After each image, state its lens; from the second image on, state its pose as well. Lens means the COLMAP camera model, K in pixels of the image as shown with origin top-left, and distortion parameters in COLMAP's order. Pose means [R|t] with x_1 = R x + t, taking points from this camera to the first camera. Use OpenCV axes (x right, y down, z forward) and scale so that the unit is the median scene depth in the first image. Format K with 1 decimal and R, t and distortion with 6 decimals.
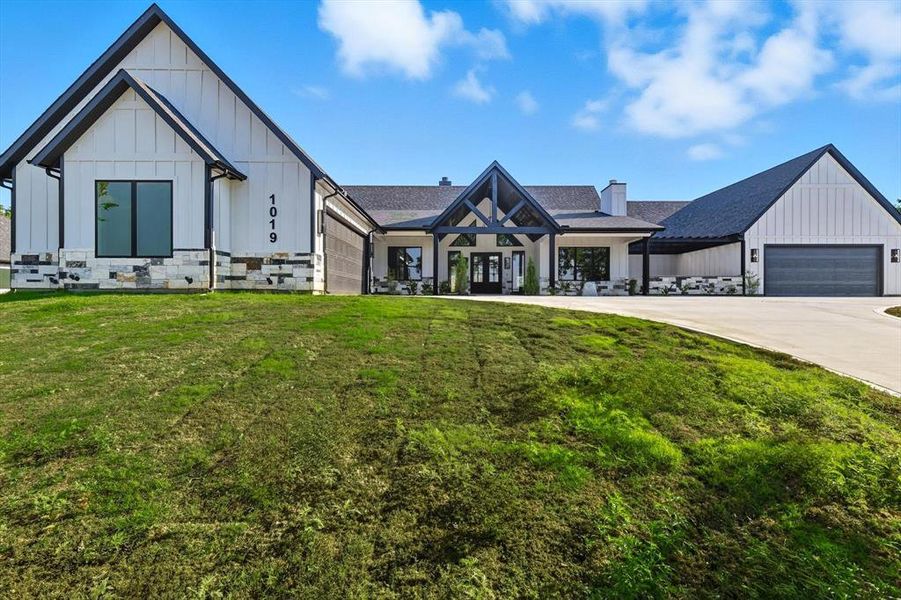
lens RADIAL K [[400.3, 0, 450.5], [0, 400.3, 300.0], [0, 0, 1]] dist [-0.000962, -0.000212]
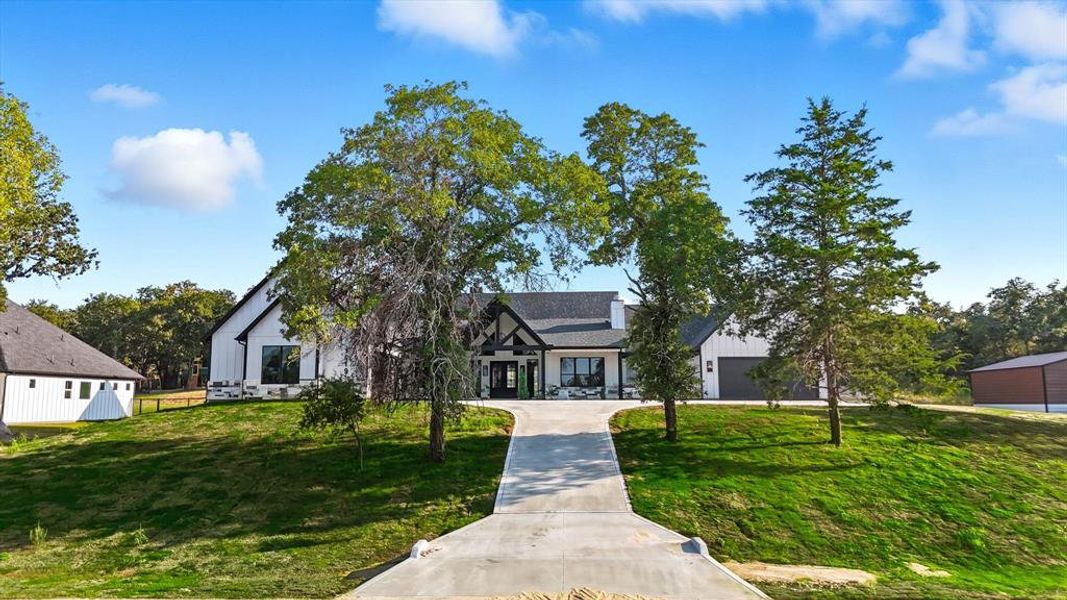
lens RADIAL K [[812.3, 0, 533.5], [0, 812.3, 300.0], [0, 0, 1]] dist [0.079419, 0.000068]
pose [[0.998706, -0.012443, -0.049303, 0.345355], [0.005863, 0.991311, -0.131411, 0.012873], [0.050509, 0.130952, 0.990101, -1.525803]]
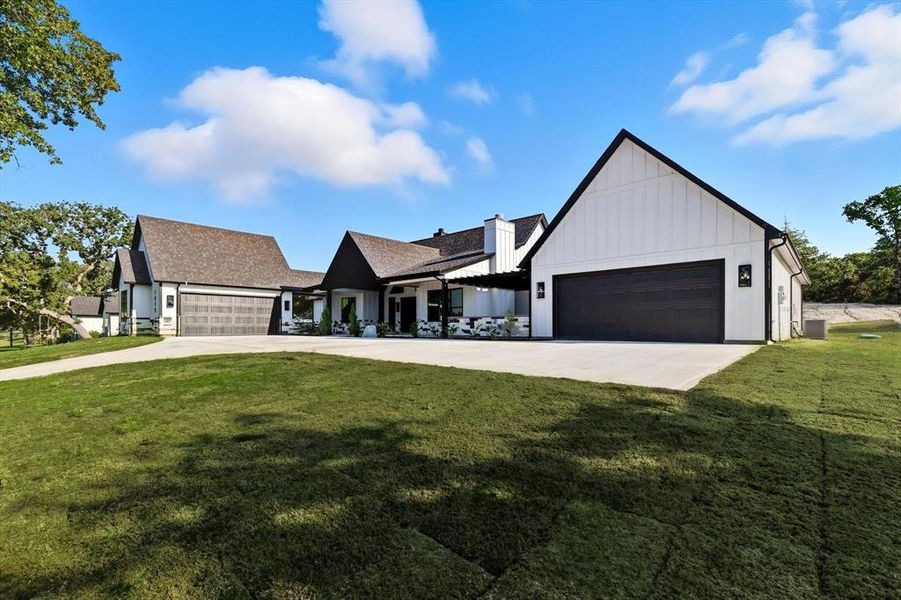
lens RADIAL K [[412.8, 0, 450.2], [0, 412.8, 328.9], [0, 0, 1]] dist [-0.000650, -0.000086]
pose [[0.736334, -0.001122, -0.676617, 1.200424], [-0.002860, 0.999985, -0.004771, -0.026387], [0.676612, 0.005448, 0.736320, 0.239137]]
